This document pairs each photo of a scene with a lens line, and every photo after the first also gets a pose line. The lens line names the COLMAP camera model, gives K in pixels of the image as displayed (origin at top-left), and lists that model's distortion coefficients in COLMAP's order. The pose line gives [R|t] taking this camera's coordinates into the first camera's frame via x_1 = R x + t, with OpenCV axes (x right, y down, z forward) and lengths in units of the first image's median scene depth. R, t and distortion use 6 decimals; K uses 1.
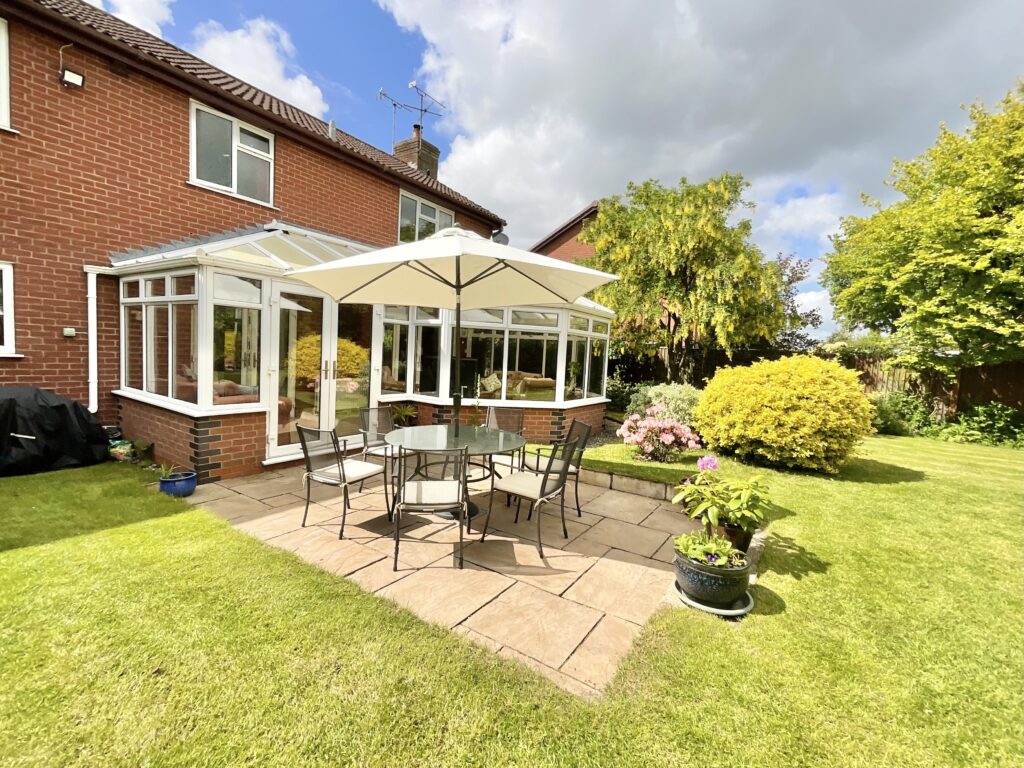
lens RADIAL K [[446.6, 0, 512.0], [0, 446.6, 384.0], [0, 0, 1]] dist [0.001587, 0.000211]
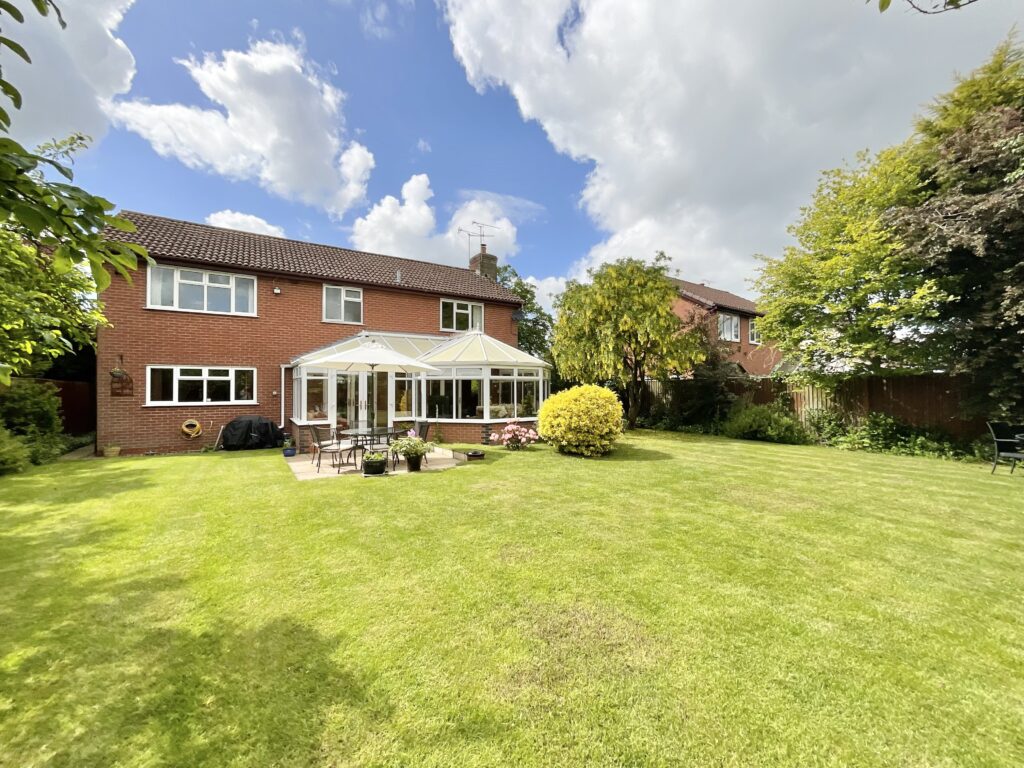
lens RADIAL K [[414.8, 0, 512.0], [0, 414.8, 384.0], [0, 0, 1]] dist [0.000597, 0.000168]
pose [[0.917480, -0.061464, -0.393004, 0.967702], [0.021421, 0.994191, -0.105479, 0.087737], [0.397204, 0.088357, 0.913467, -0.477621]]
